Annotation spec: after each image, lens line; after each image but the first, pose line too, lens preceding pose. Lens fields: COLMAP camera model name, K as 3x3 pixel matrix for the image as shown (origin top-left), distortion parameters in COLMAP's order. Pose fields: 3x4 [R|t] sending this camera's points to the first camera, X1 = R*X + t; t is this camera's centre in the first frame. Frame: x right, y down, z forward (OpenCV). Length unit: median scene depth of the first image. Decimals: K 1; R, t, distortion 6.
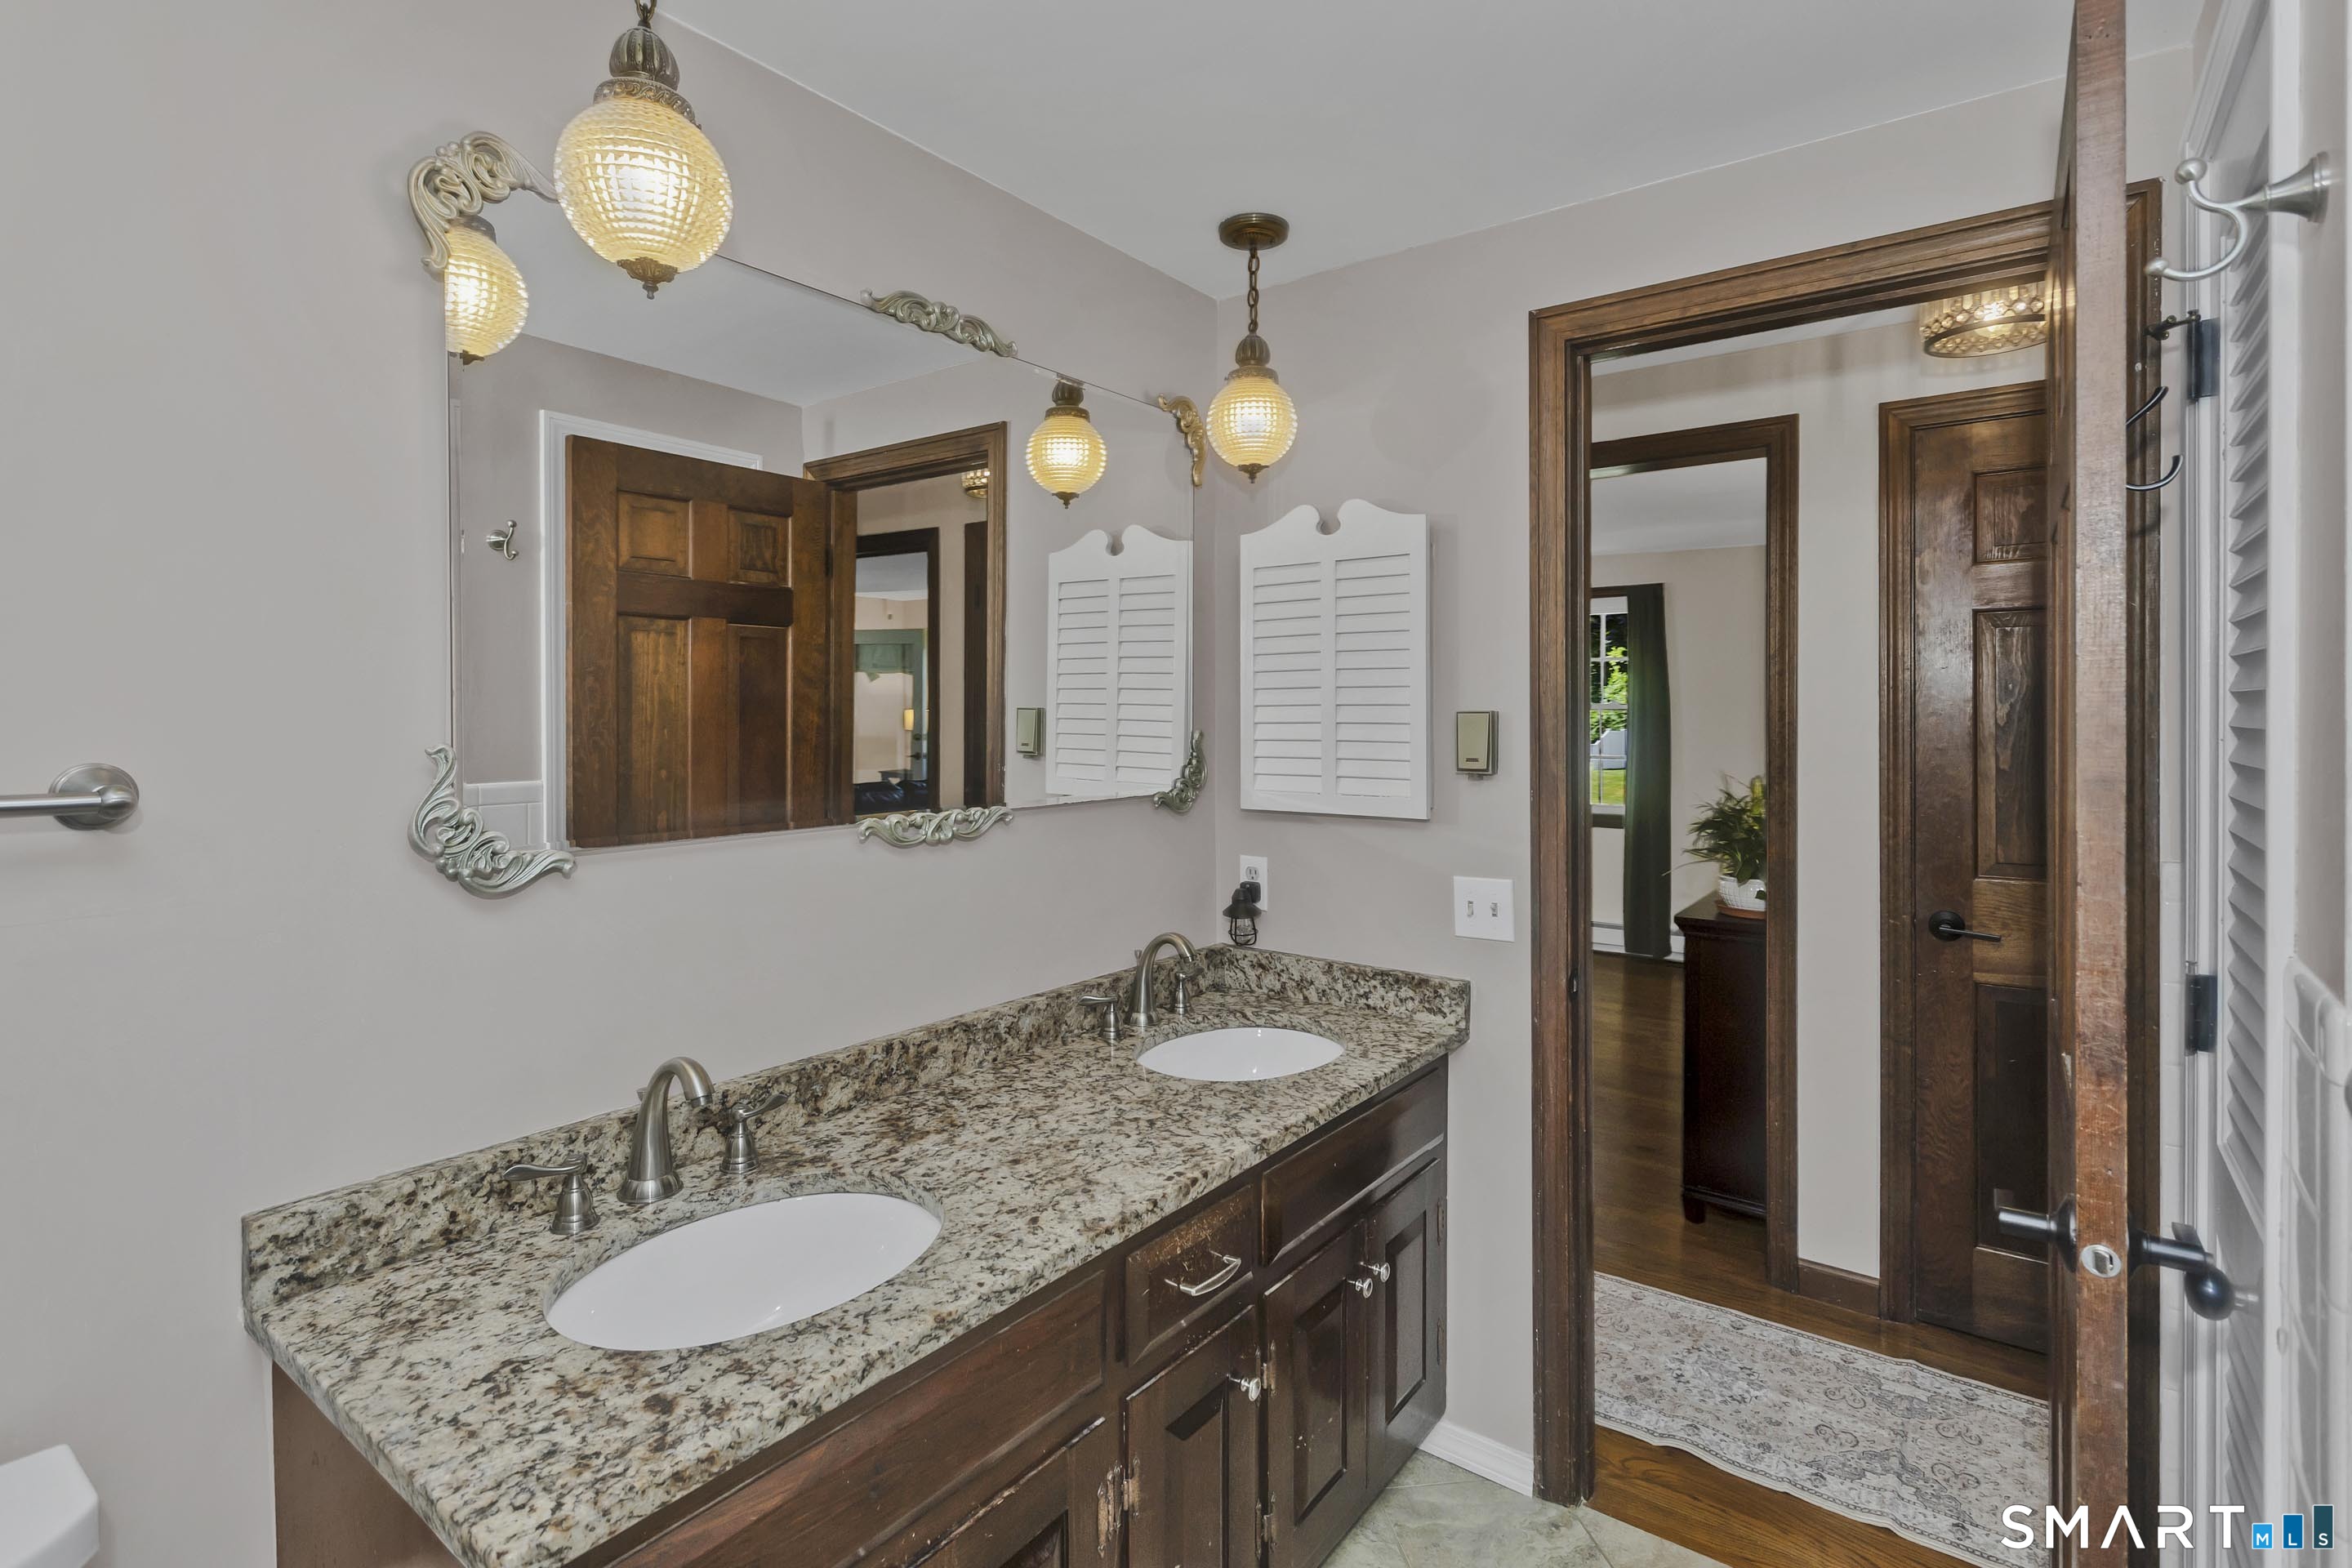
lens RADIAL K [[1128.2, 0, 1184.1], [0, 1128.2, 758.3], [0, 0, 1]] dist [-0.003063, -0.000589]
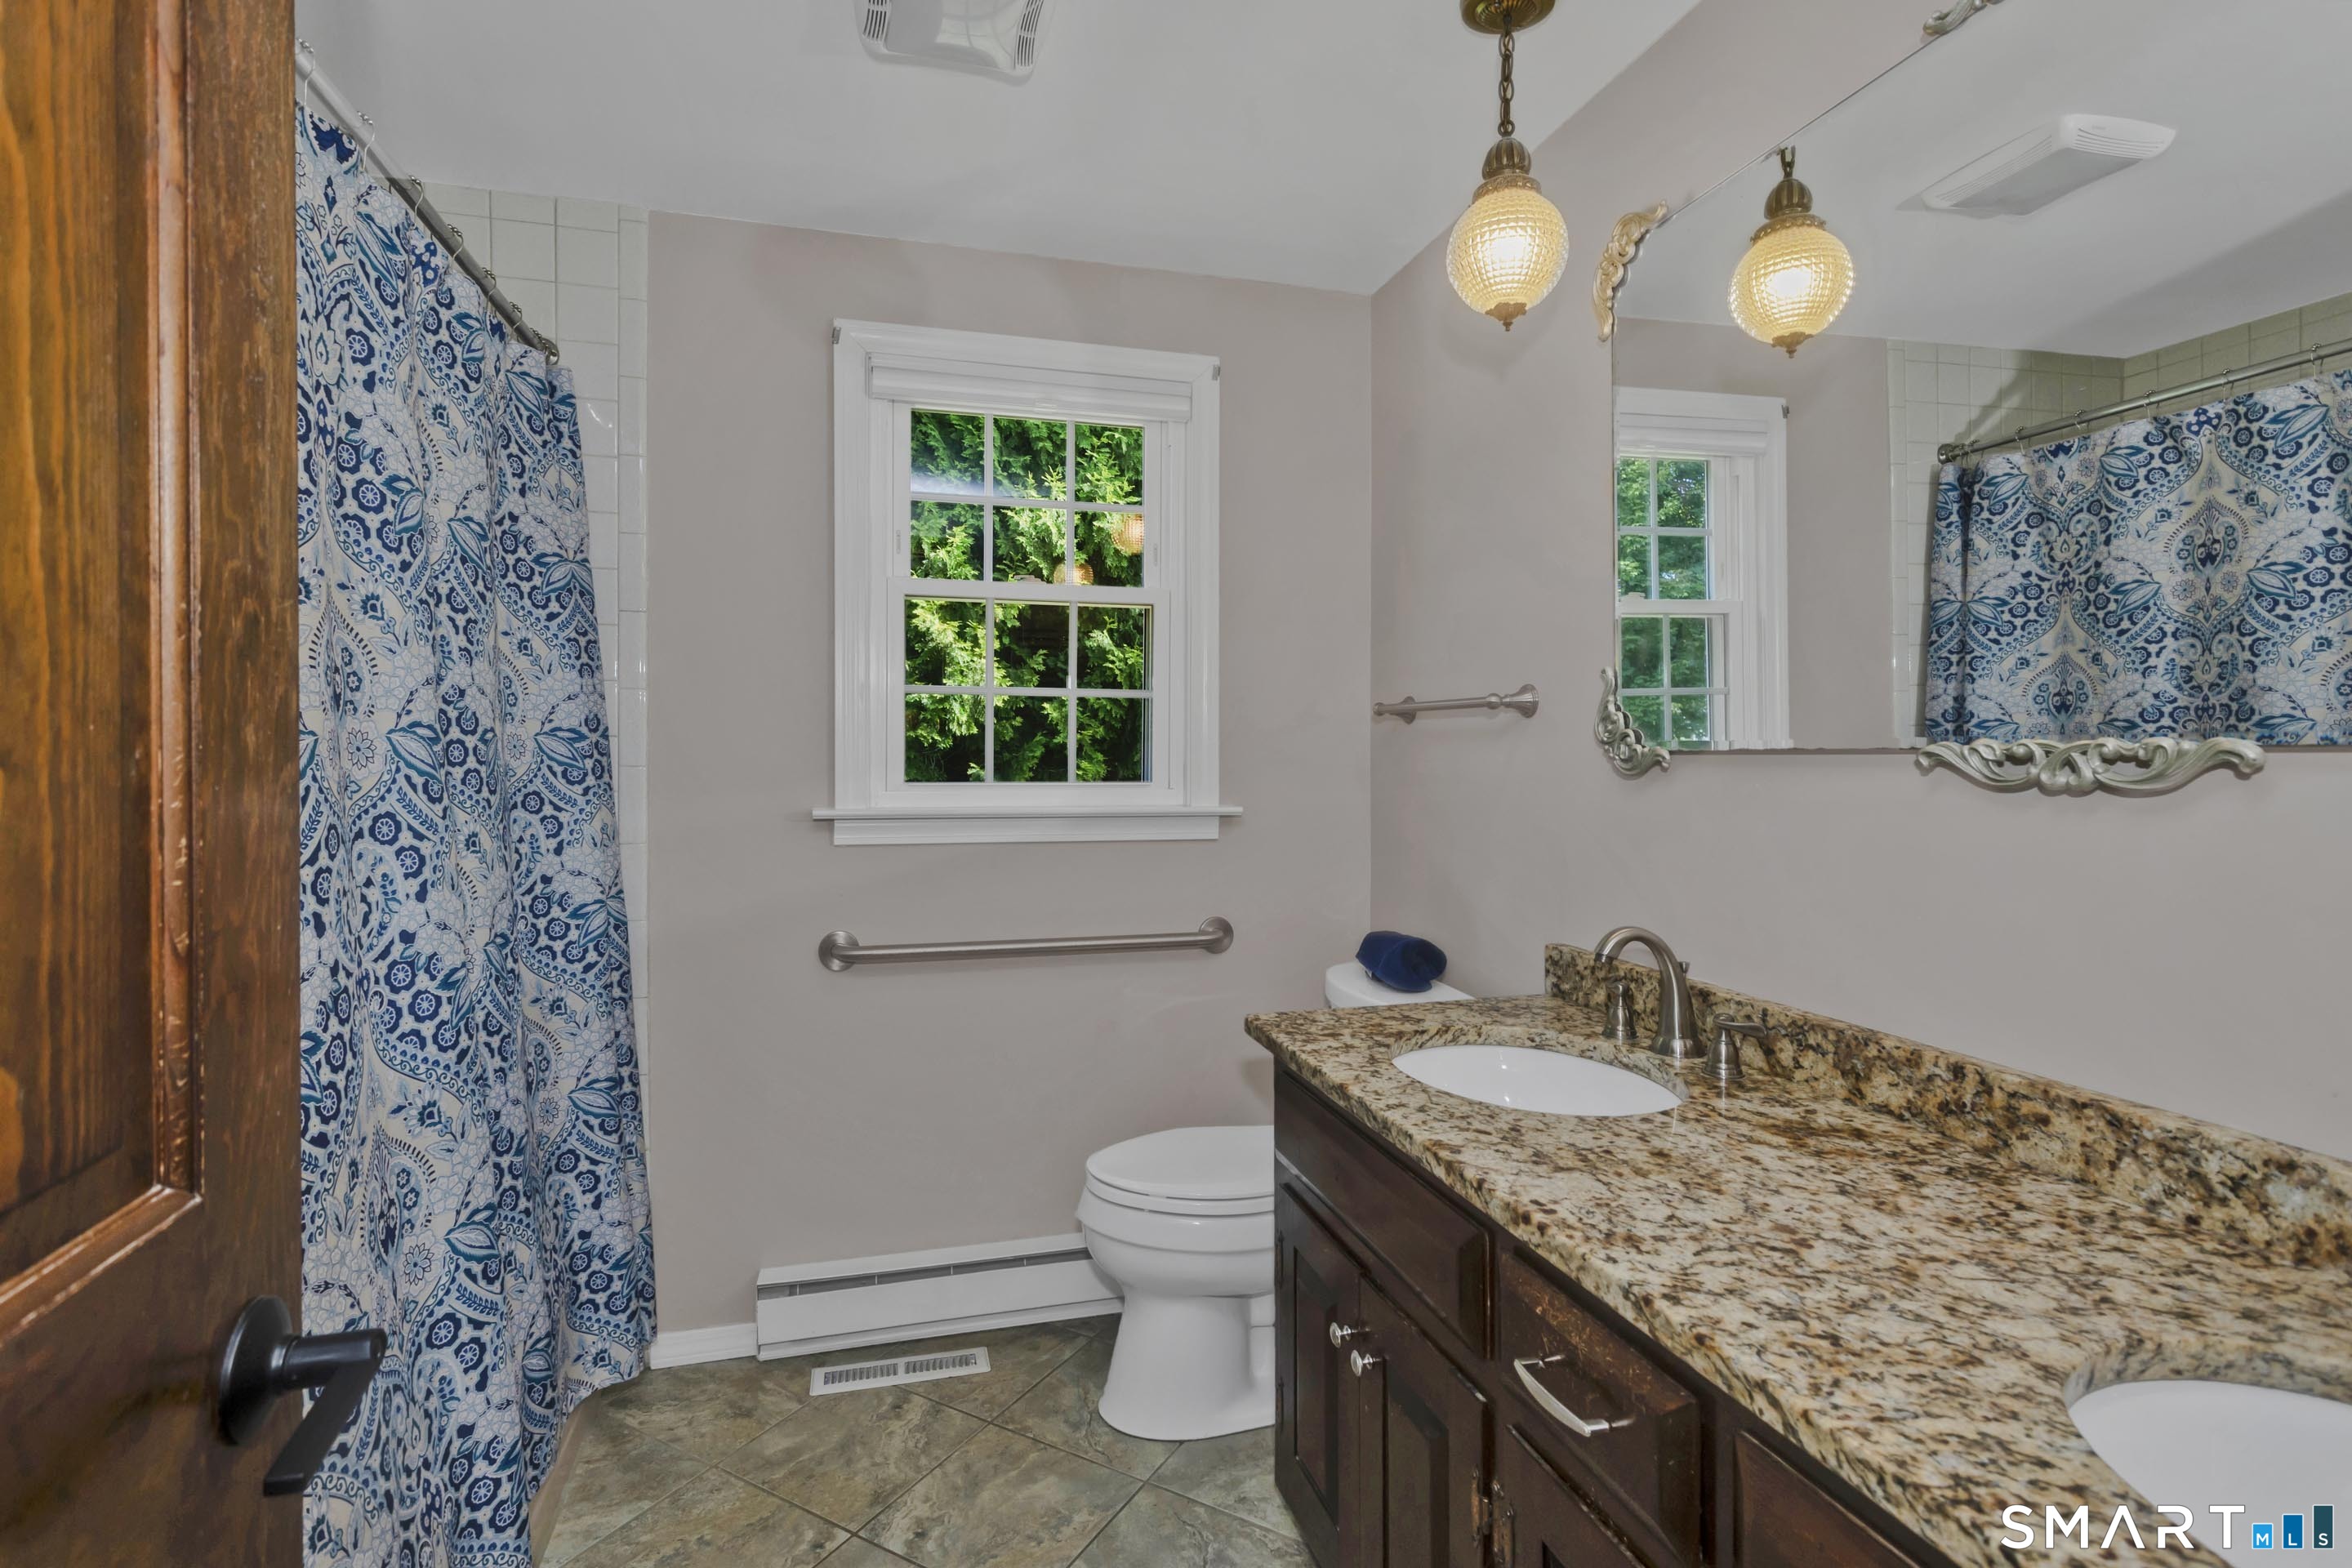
lens RADIAL K [[1128.2, 0, 1184.1], [0, 1128.2, 758.3], [0, 0, 1]] dist [-0.003063, -0.000589]
pose [[-0.601885, 0.010226, -0.798517, 0.629885], [-0.029262, 0.998964, 0.034850, 0.056156], [0.798047, 0.044342, -0.600962, 1.102507]]
